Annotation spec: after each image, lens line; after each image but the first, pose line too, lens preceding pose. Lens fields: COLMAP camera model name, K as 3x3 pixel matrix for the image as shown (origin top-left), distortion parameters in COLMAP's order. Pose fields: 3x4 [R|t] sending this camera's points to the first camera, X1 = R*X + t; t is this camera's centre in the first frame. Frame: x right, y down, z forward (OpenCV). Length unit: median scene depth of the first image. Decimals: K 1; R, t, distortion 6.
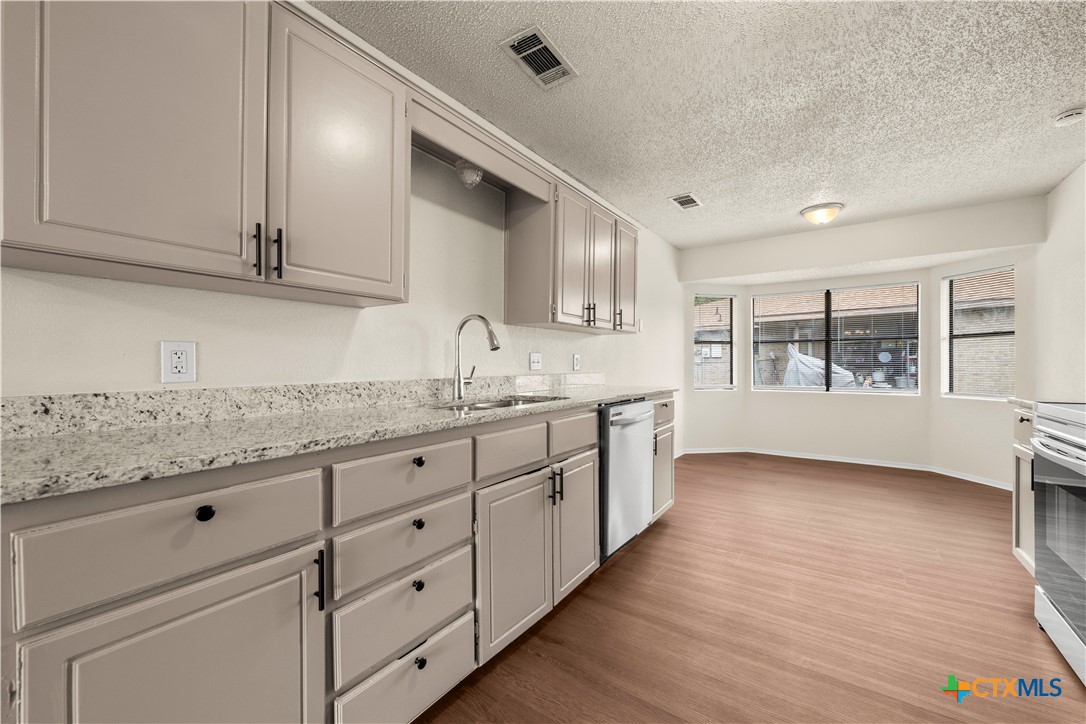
lens RADIAL K [[426.5, 0, 546.2], [0, 426.5, 365.1], [0, 0, 1]] dist [-0.001617, 0.000168]
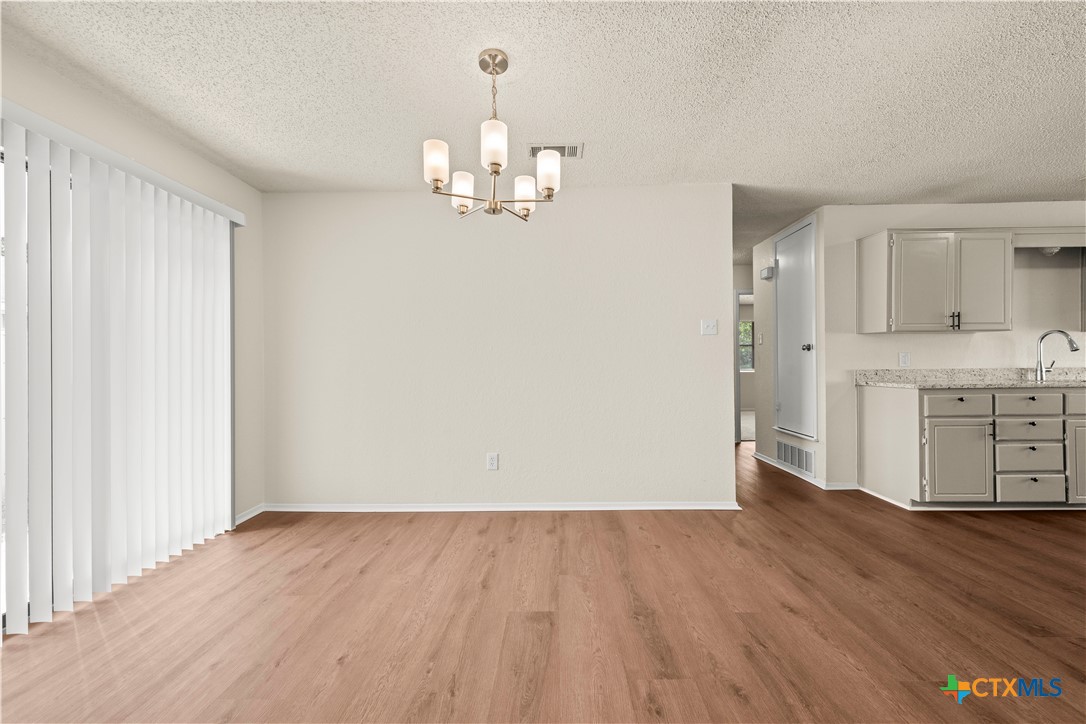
lens RADIAL K [[426.5, 0, 546.2], [0, 426.5, 365.1], [0, 0, 1]] dist [-0.001617, 0.000168]
pose [[0.560409, -0.004425, -0.828204, 0.140236], [0.003365, 0.999990, -0.003066, 0.026666], [0.828209, -0.001069, 0.560418, -2.310631]]
